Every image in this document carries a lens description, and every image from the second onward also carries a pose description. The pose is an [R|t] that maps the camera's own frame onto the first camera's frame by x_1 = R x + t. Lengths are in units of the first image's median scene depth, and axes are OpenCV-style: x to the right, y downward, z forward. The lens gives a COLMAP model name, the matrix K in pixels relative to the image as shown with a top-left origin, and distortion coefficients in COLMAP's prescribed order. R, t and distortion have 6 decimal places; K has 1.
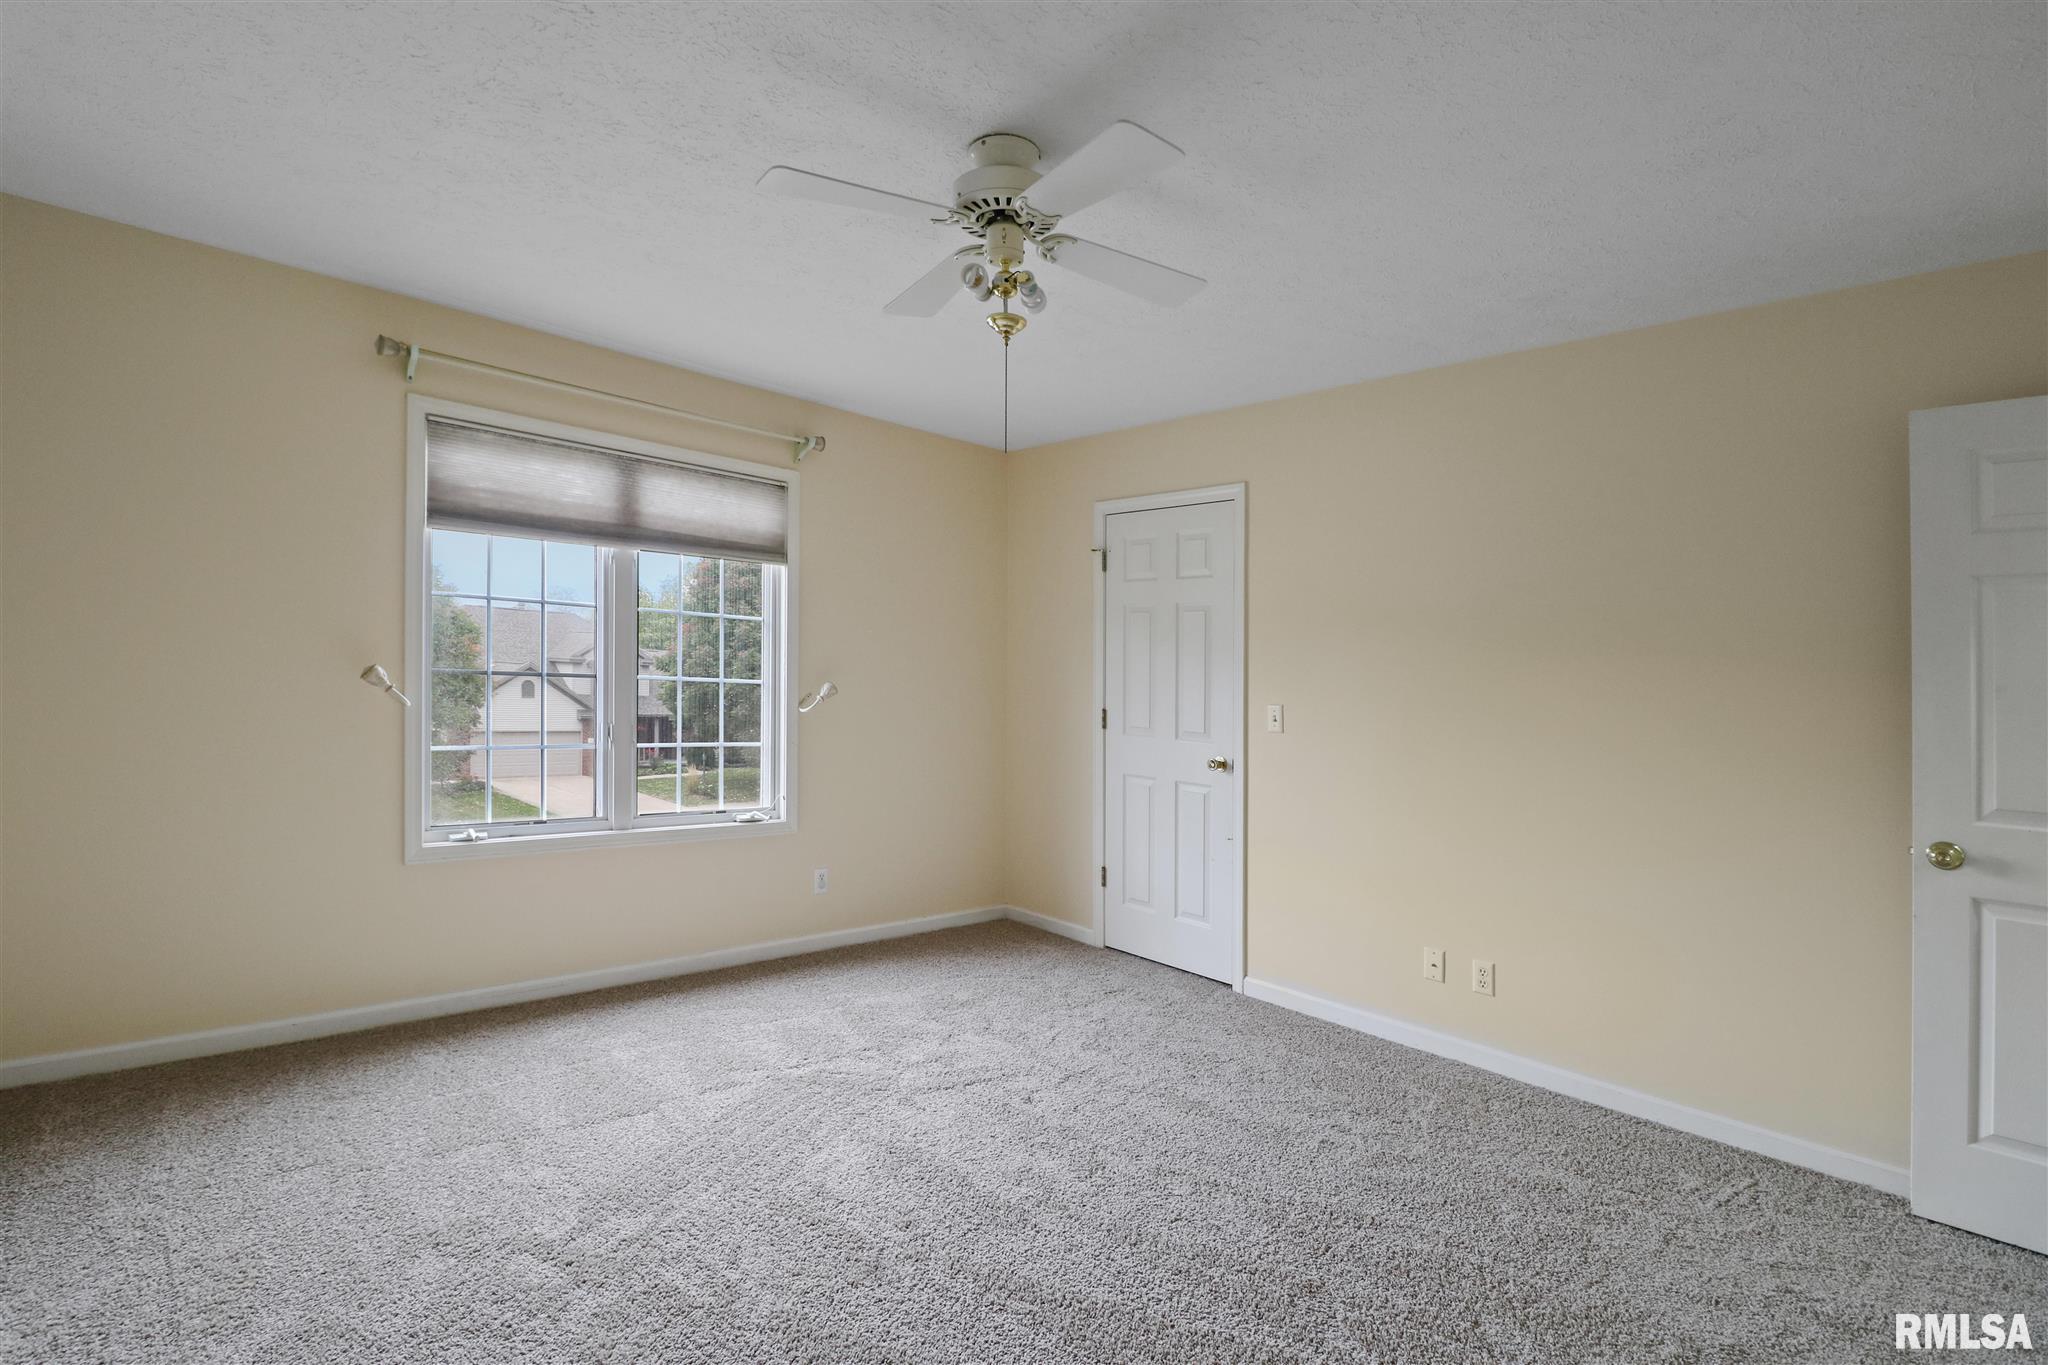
lens RADIAL K [[996.7, 0, 1021.6], [0, 996.7, 668.2], [0, 0, 1]] dist [-0.002157, -0.000180]
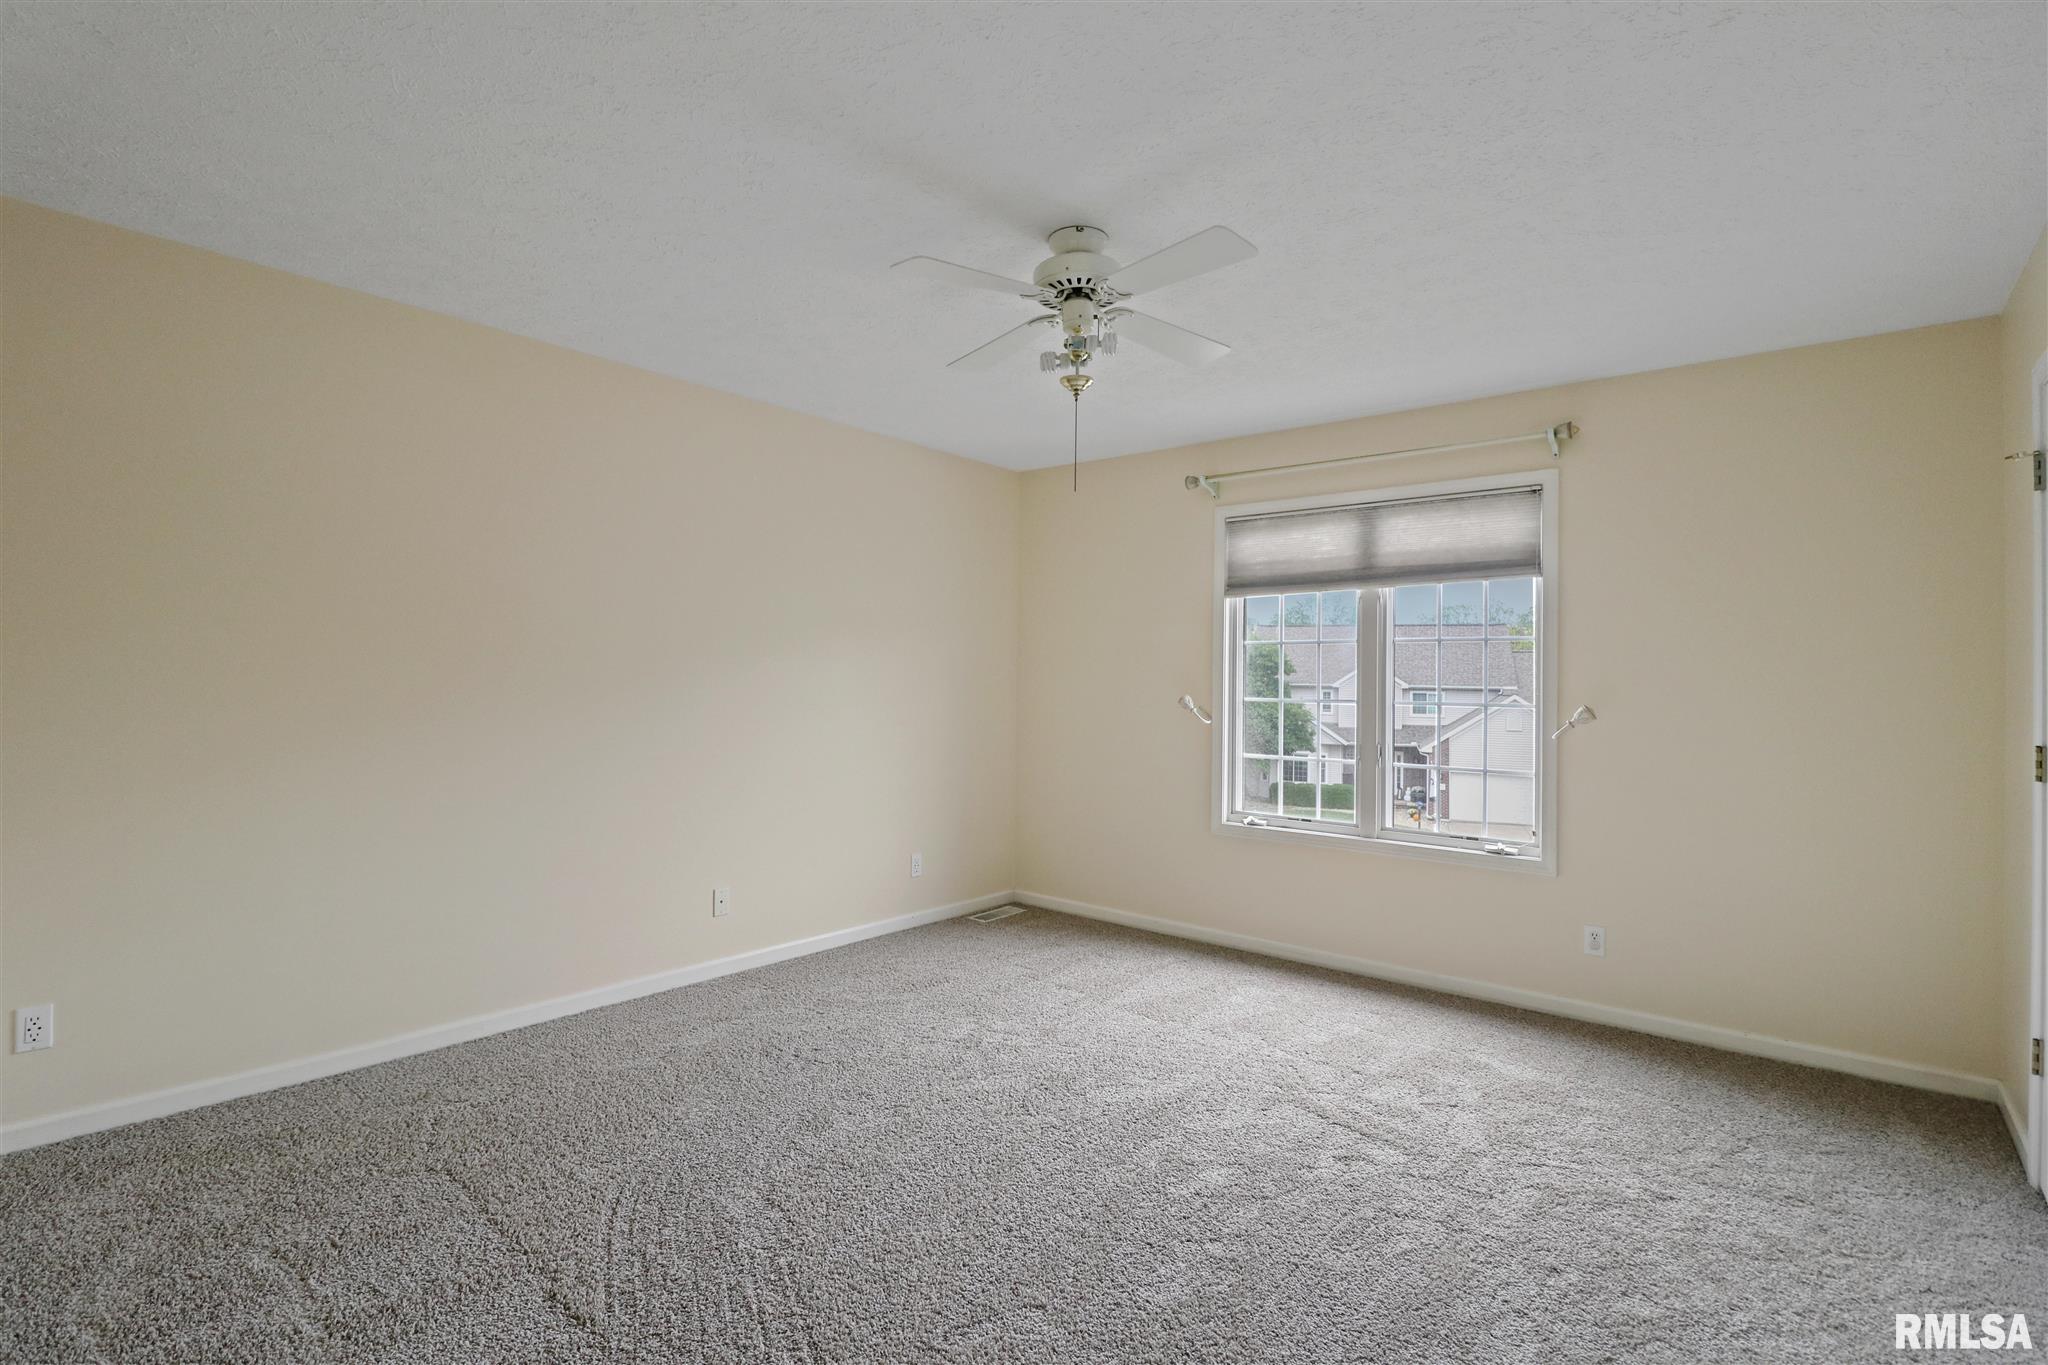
lens RADIAL K [[1023.9, 0, 1019.8], [0, 1023.9, 716.1], [0, 0, 1]] dist [0.017039, -0.020672]
pose [[0.099874, -0.013791, -0.994905, 0.751058], [0.000182, 0.999904, -0.013842, 0.042179], [0.995000, 0.001202, 0.099867, 0.517085]]
